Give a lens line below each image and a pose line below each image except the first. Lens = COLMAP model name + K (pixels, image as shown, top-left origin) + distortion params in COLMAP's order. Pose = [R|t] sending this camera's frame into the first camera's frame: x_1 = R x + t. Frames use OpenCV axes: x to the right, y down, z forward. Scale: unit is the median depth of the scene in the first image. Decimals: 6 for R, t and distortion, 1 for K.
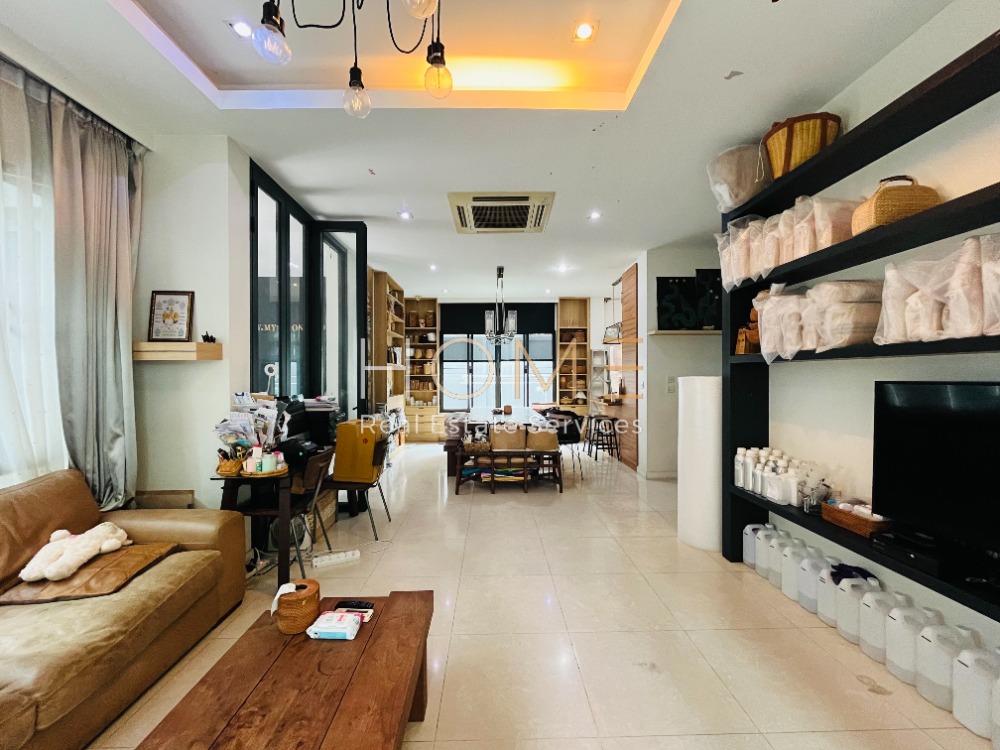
lens RADIAL K [[402.3, 0, 497.4], [0, 402.3, 378.4], [0, 0, 1]] dist [-0.008776, -0.000353]
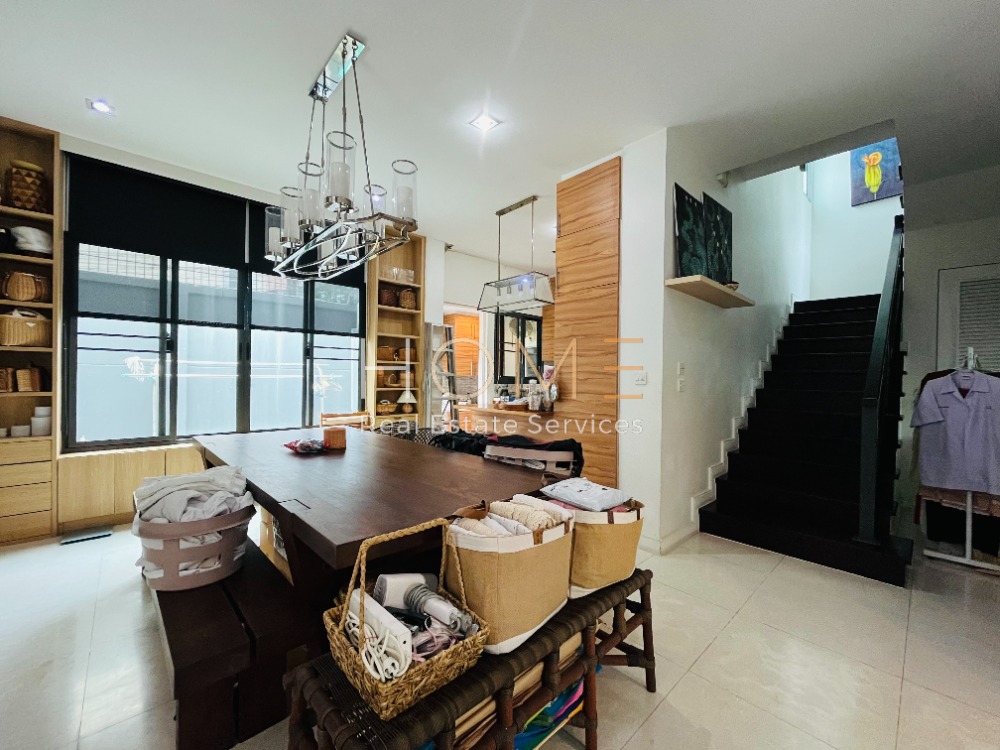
lens RADIAL K [[402.3, 0, 503.1], [0, 402.3, 380.3], [0, 0, 1]] dist [-0.008776, -0.000353]
pose [[0.740171, 0.008443, 0.672366, -0.090366], [-0.013579, 0.999905, 0.002393, 0.012665], [-0.672281, -0.010901, 0.740215, 0.463654]]
